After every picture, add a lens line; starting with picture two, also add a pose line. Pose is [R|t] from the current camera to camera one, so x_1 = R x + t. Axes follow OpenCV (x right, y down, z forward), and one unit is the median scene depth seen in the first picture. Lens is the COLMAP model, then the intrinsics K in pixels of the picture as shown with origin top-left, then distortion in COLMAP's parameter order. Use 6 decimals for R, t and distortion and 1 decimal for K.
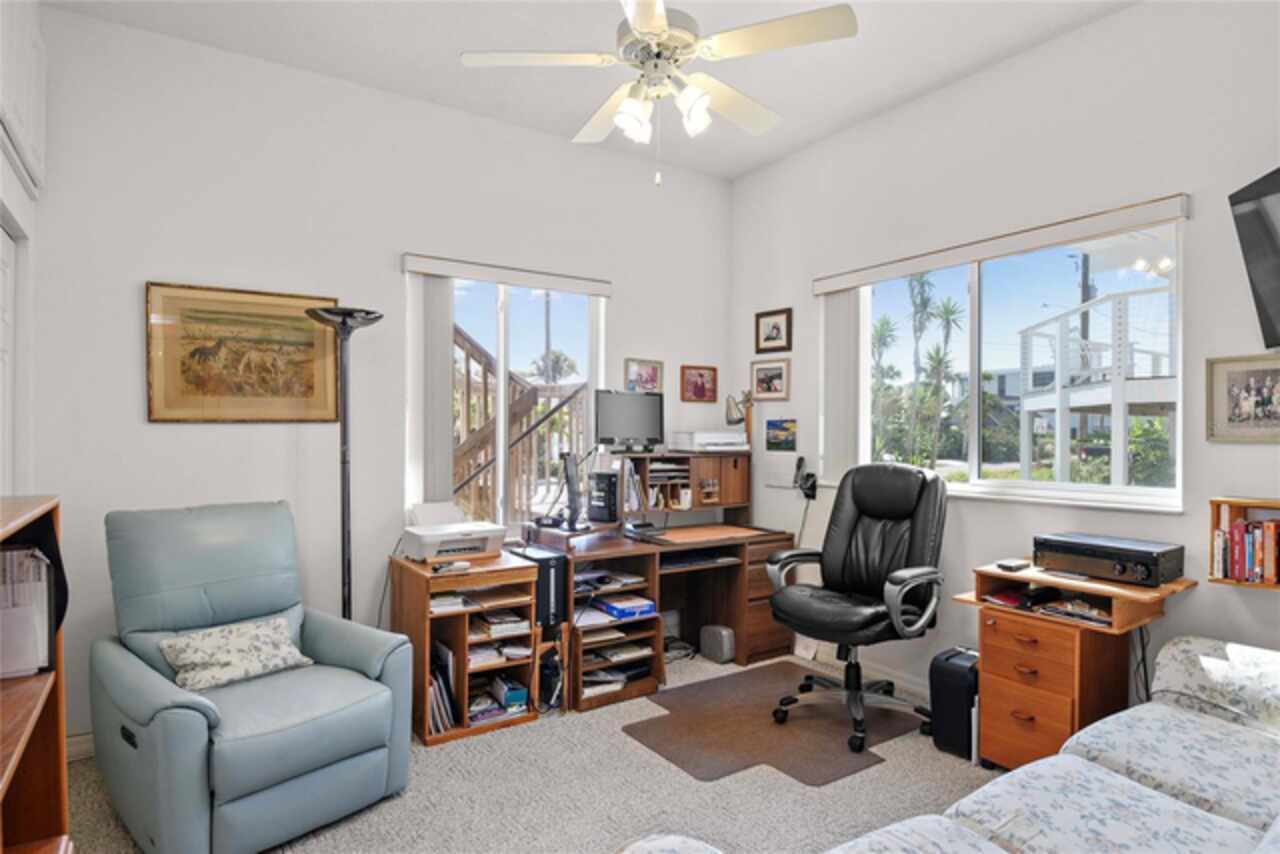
lens RADIAL K [[702.2, 0, 647.9], [0, 702.2, 437.5], [0, 0, 1]] dist [-0.005096, -0.006143]
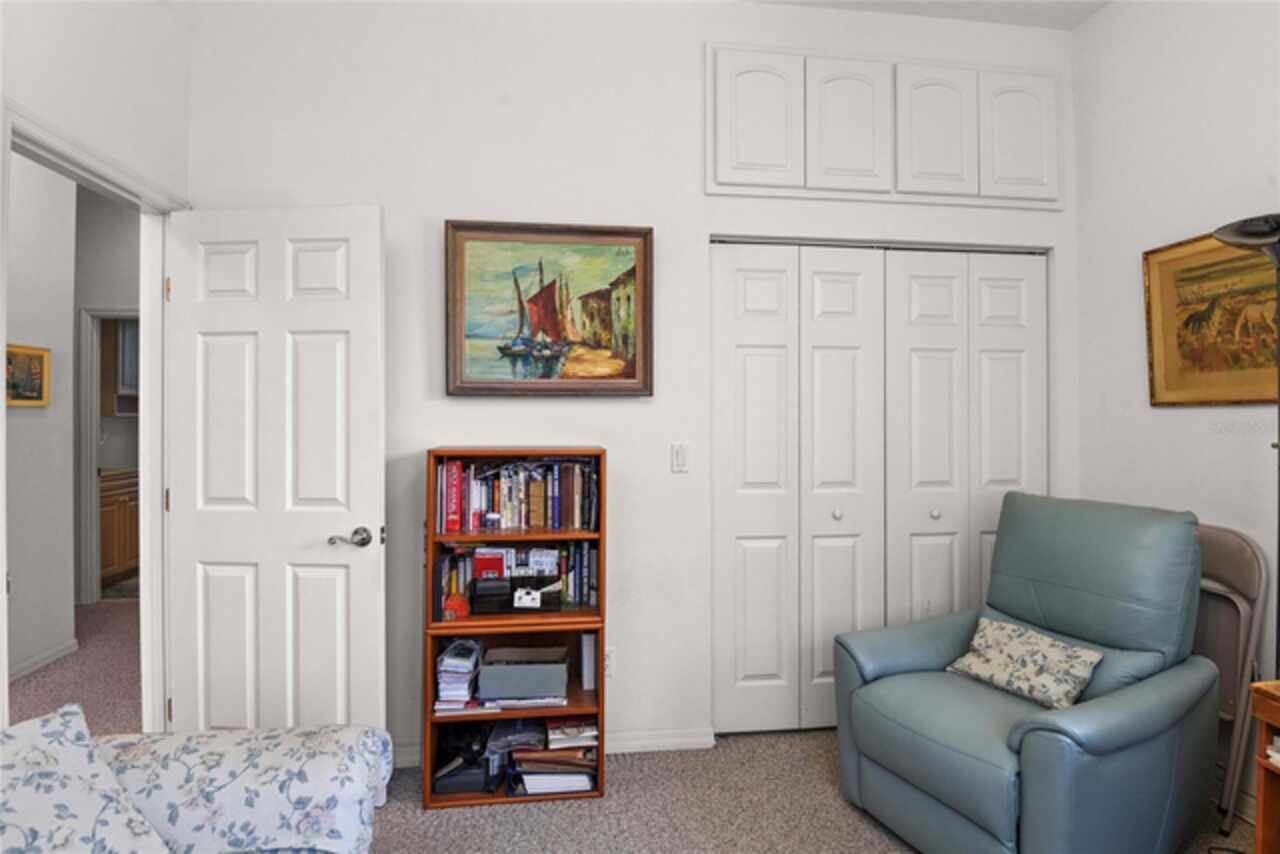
lens RADIAL K [[735.5, 0, 676.3], [0, 735.5, 390.4], [0, 0, 1]] dist [-0.001713, -0.000469]
pose [[-0.443883, -0.026467, -0.895694, 0.388304], [-0.009242, 0.999646, -0.024959, -0.012325], [0.896037, -0.002801, -0.443970, 0.835511]]
